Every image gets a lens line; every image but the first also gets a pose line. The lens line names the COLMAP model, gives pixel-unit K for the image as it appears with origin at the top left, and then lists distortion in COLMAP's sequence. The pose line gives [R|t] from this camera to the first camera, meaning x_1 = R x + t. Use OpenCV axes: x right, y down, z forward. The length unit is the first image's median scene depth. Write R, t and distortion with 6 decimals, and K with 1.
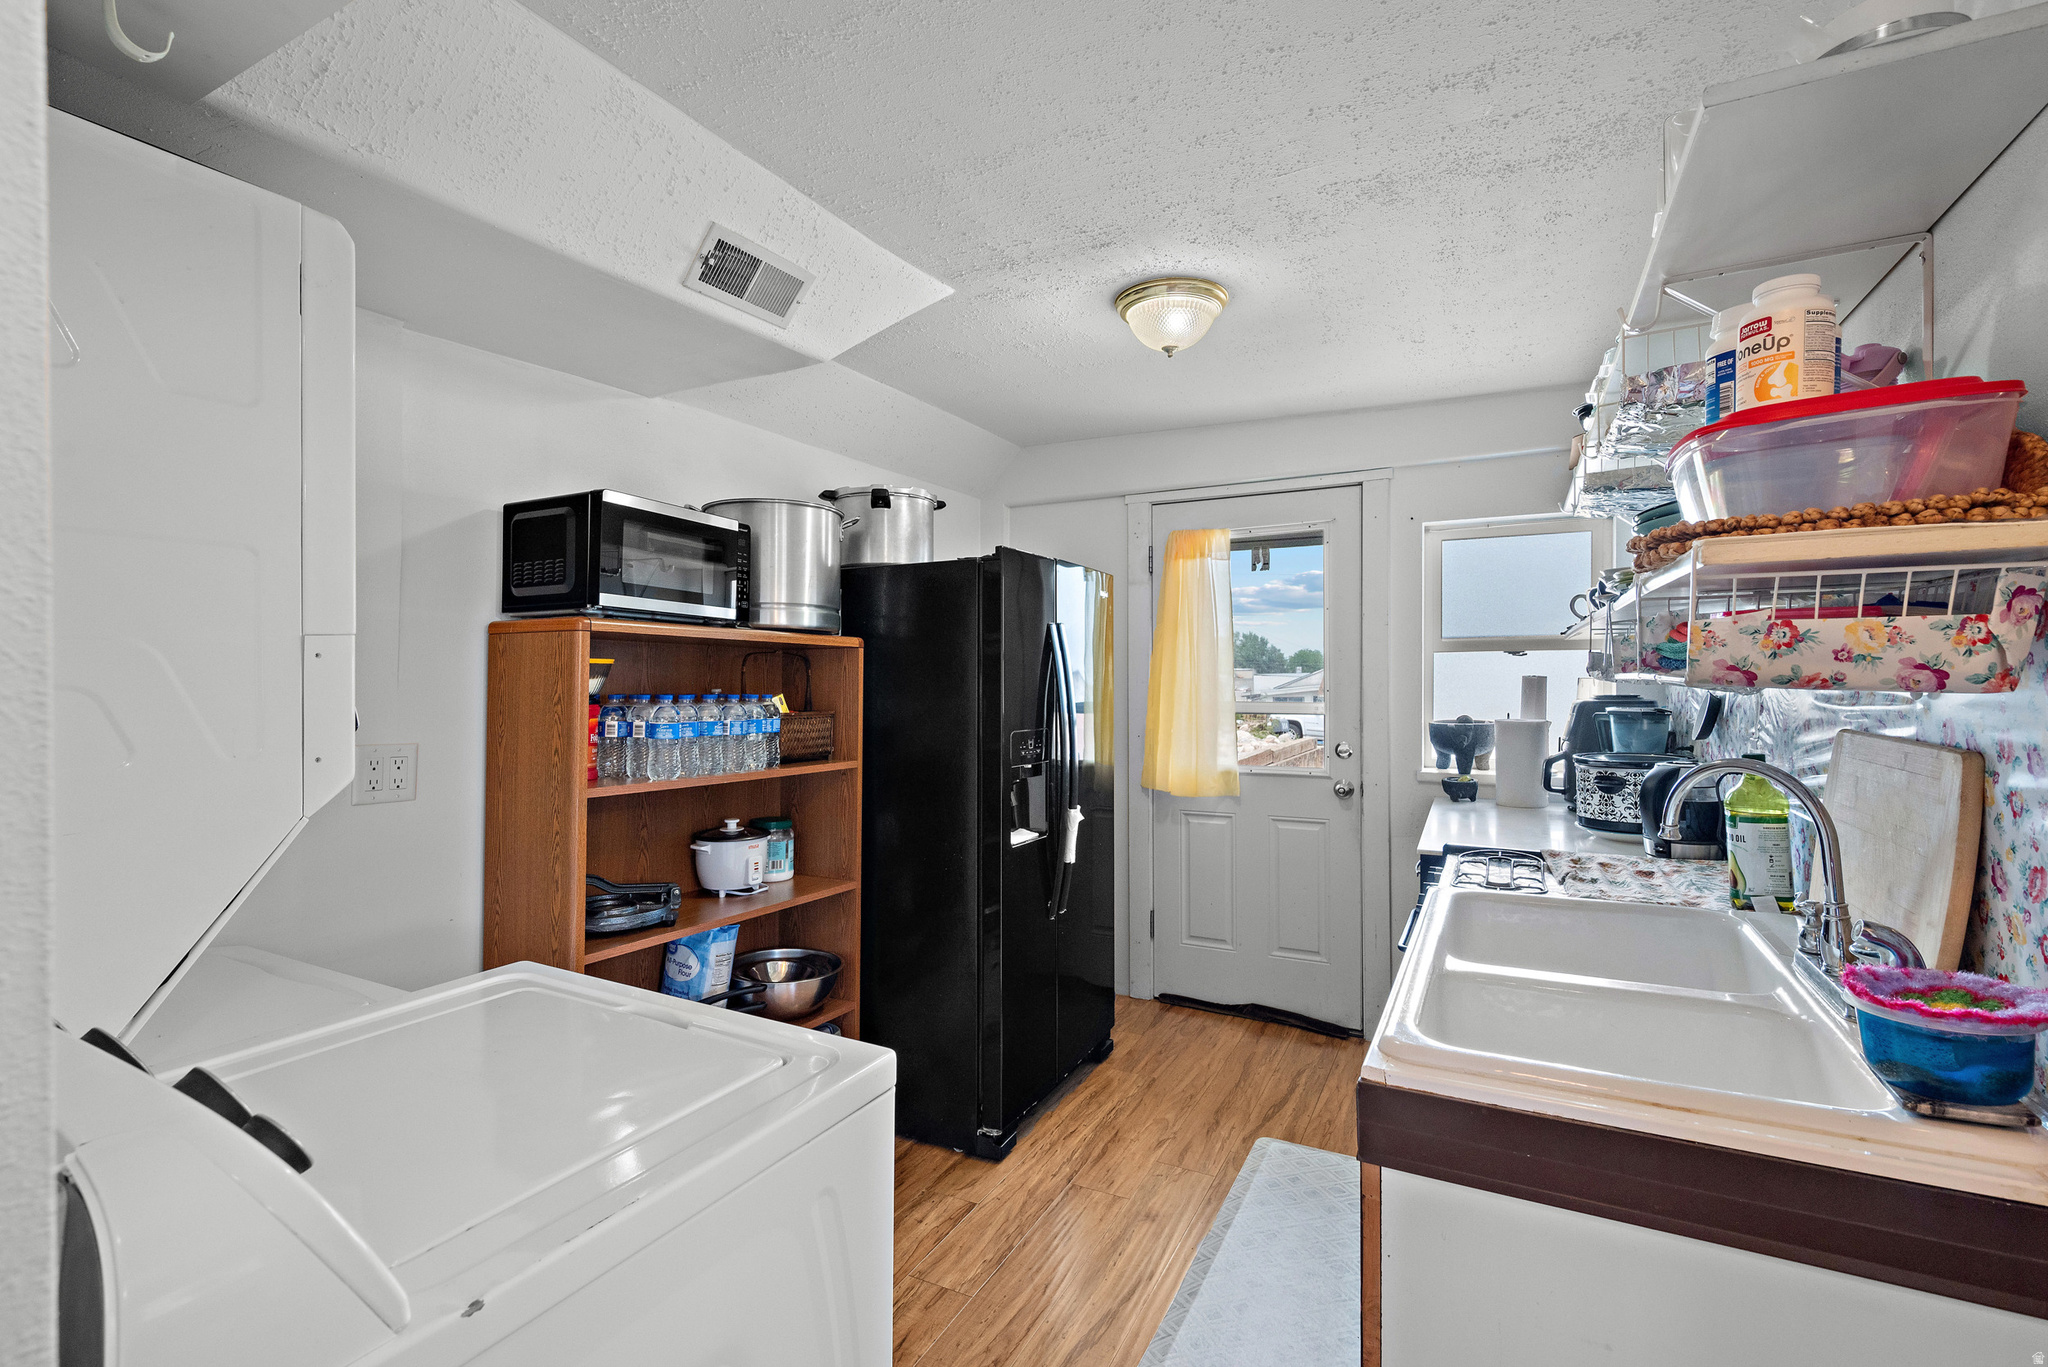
lens RADIAL K [[922.8, 0, 1035.1], [0, 922.8, 675.9], [0, 0, 1]] dist [-0.000369, -0.000204]
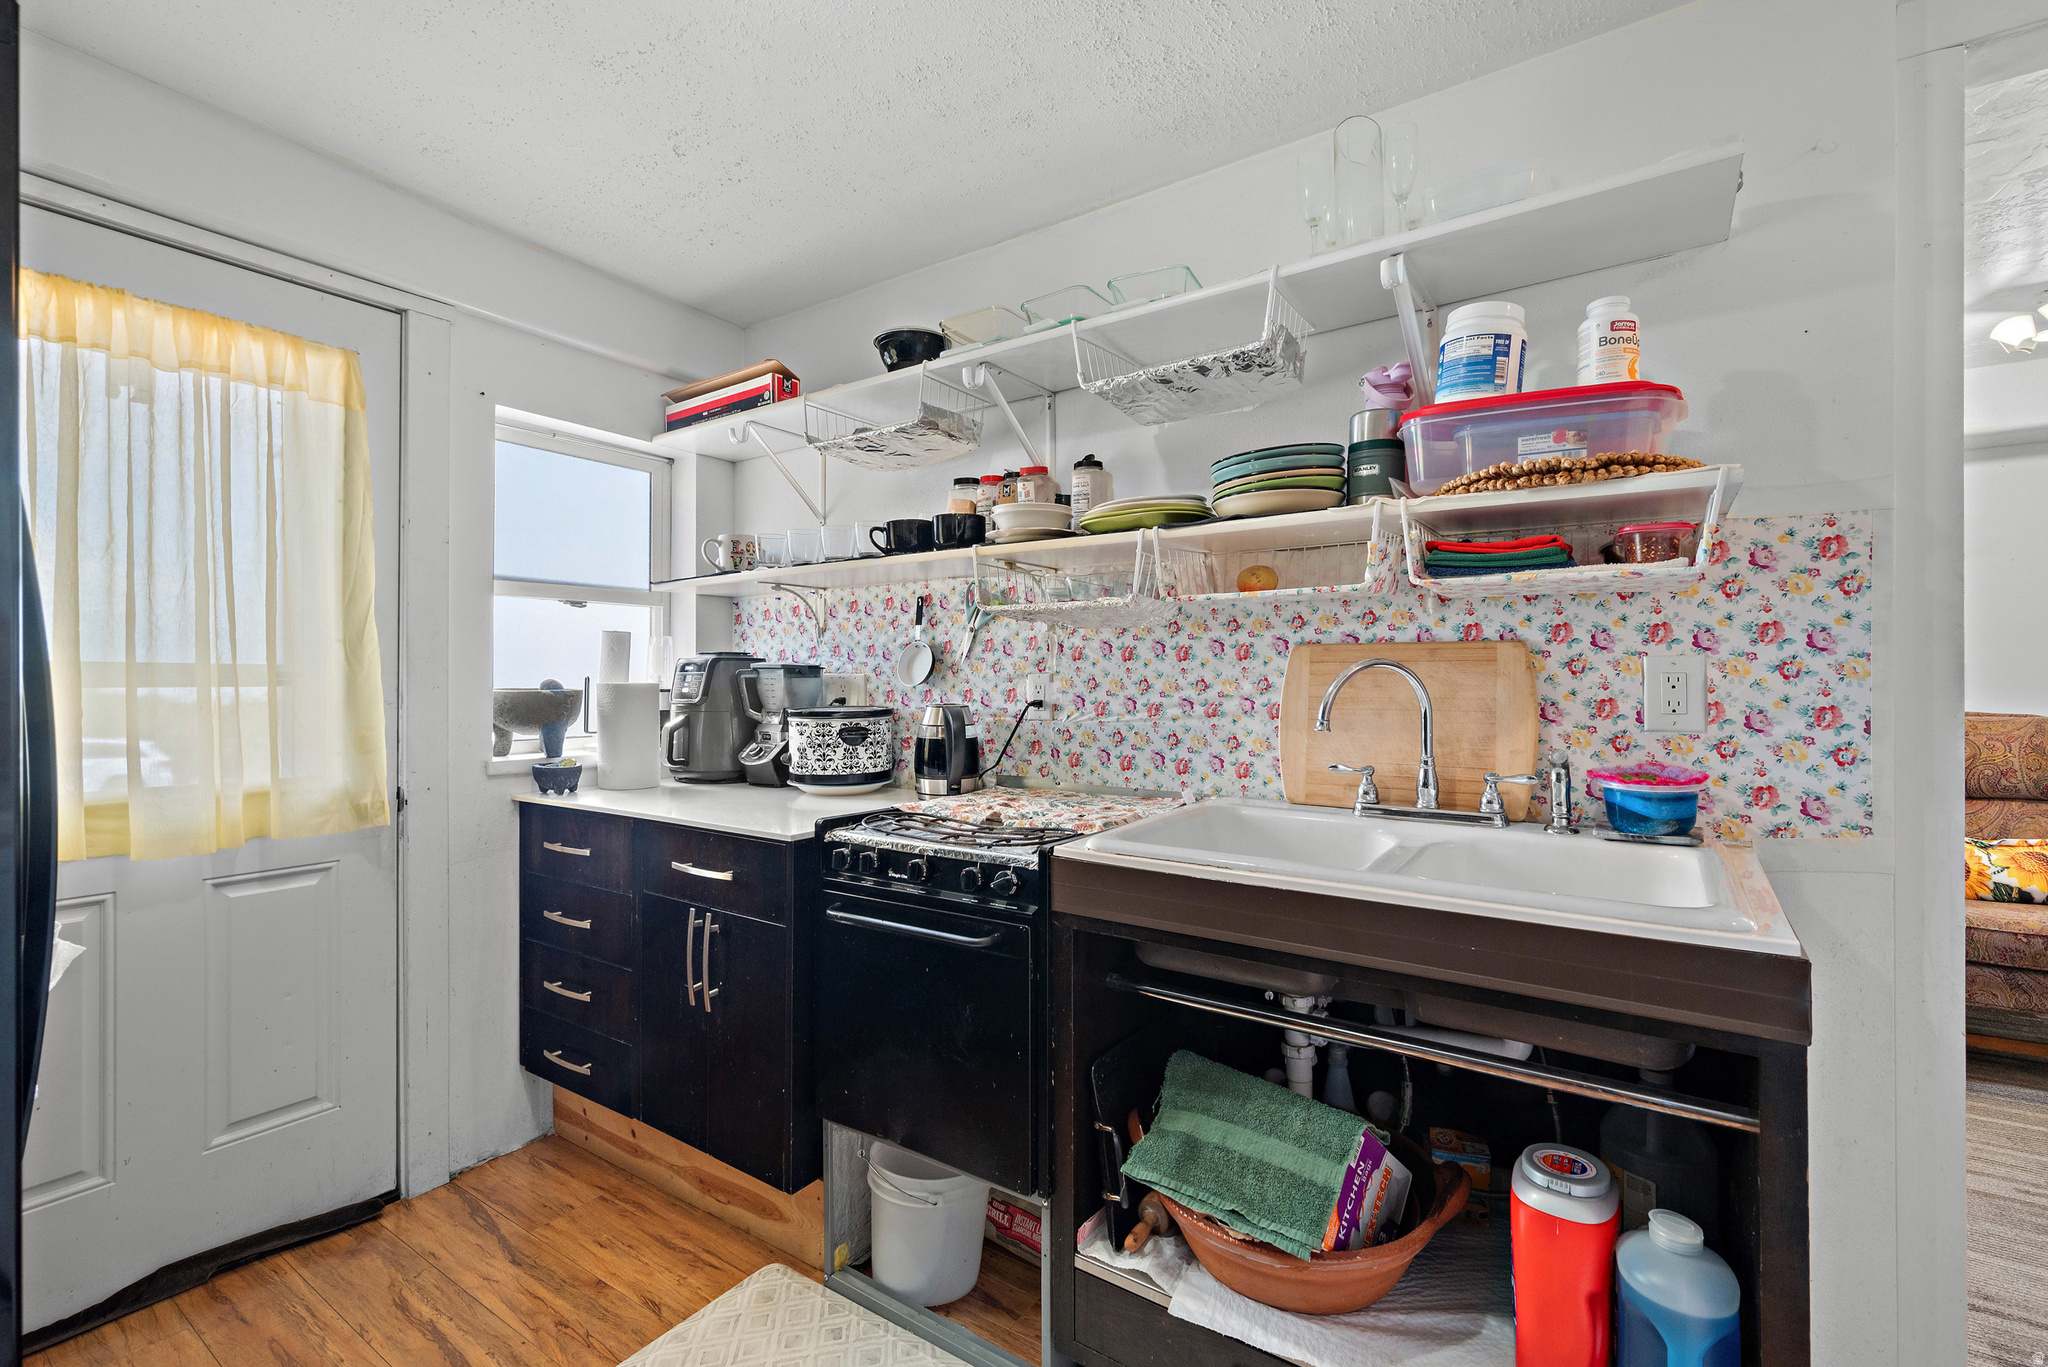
lens RADIAL K [[866.1, 0, 1034.8], [0, 866.1, 682.3], [0, 0, 1]] dist [-0.004062, 0.000258]
pose [[0.117249, 0.002912, 0.993098, -0.187821], [0.004079, 0.999986, -0.003414, 0.049389], [-0.993094, 0.004451, 0.117236, 0.531505]]
